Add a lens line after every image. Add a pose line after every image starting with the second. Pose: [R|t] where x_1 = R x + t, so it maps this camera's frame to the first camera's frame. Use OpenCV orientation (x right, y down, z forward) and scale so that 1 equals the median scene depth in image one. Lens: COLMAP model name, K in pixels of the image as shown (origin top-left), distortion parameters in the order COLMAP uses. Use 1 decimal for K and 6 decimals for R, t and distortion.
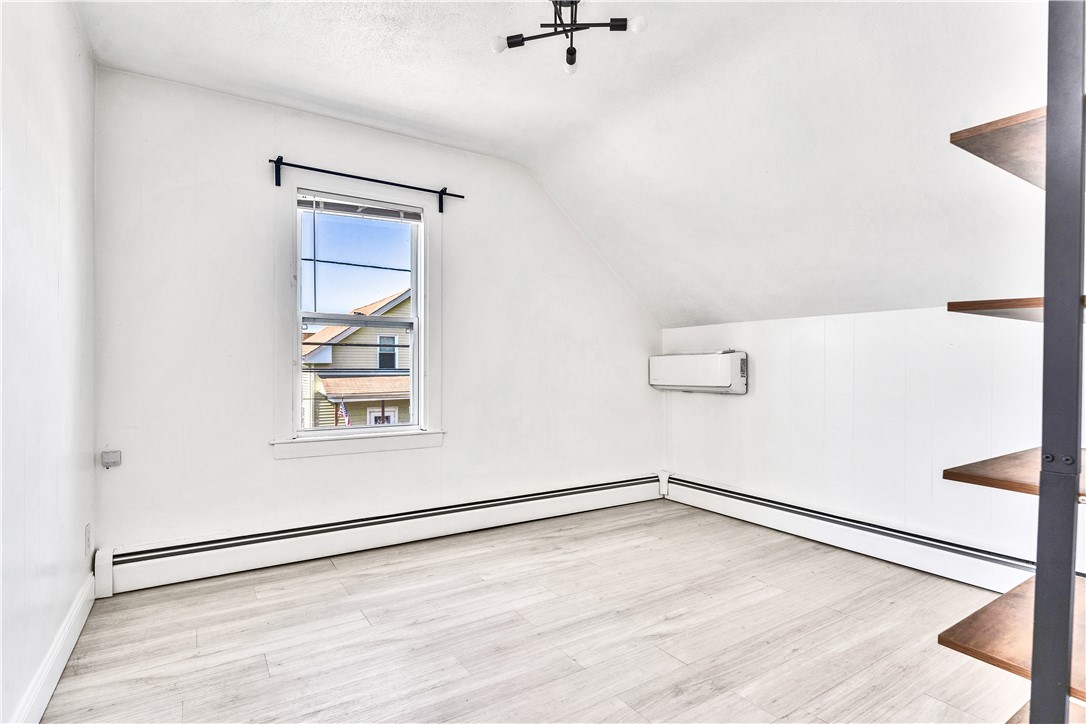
lens RADIAL K [[561.4, 0, 546.0], [0, 561.4, 372.7], [0, 0, 1]] dist [0.002733, -0.000371]
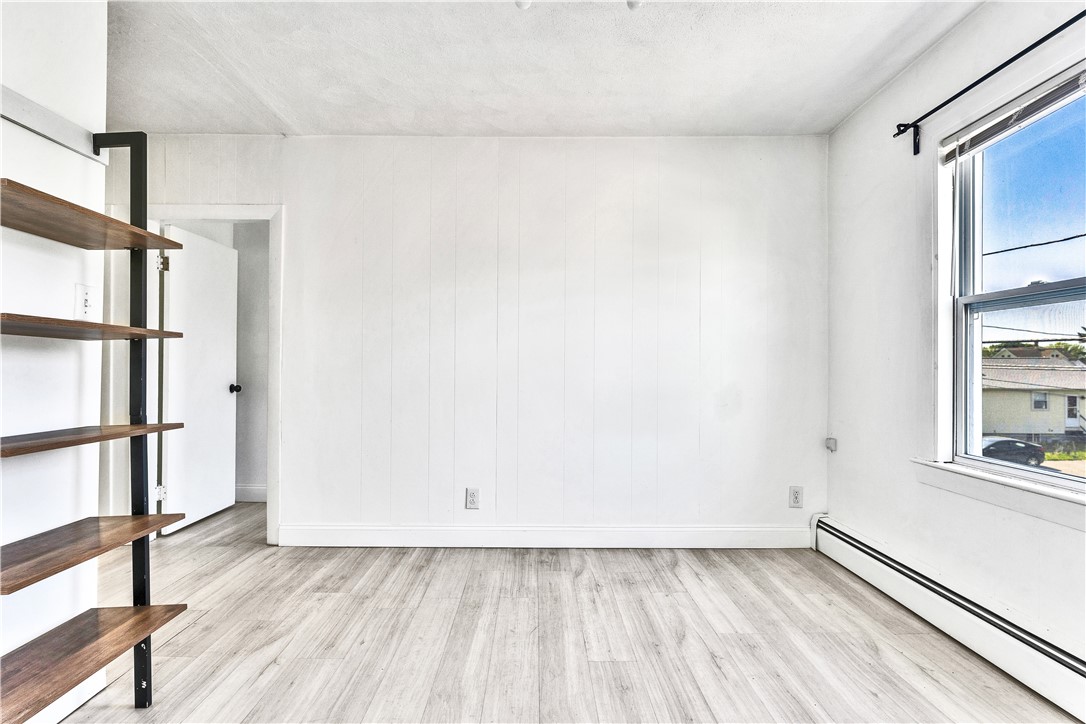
lens RADIAL K [[561.4, 0, 542.0], [0, 561.4, 365.0], [0, 0, 1]] dist [0.002733, -0.000371]
pose [[-0.567029, -0.009469, -0.823643, 0.628464], [-0.014063, 0.999899, -0.001814, -0.010528], [0.823578, 0.010554, -0.567105, 1.211307]]
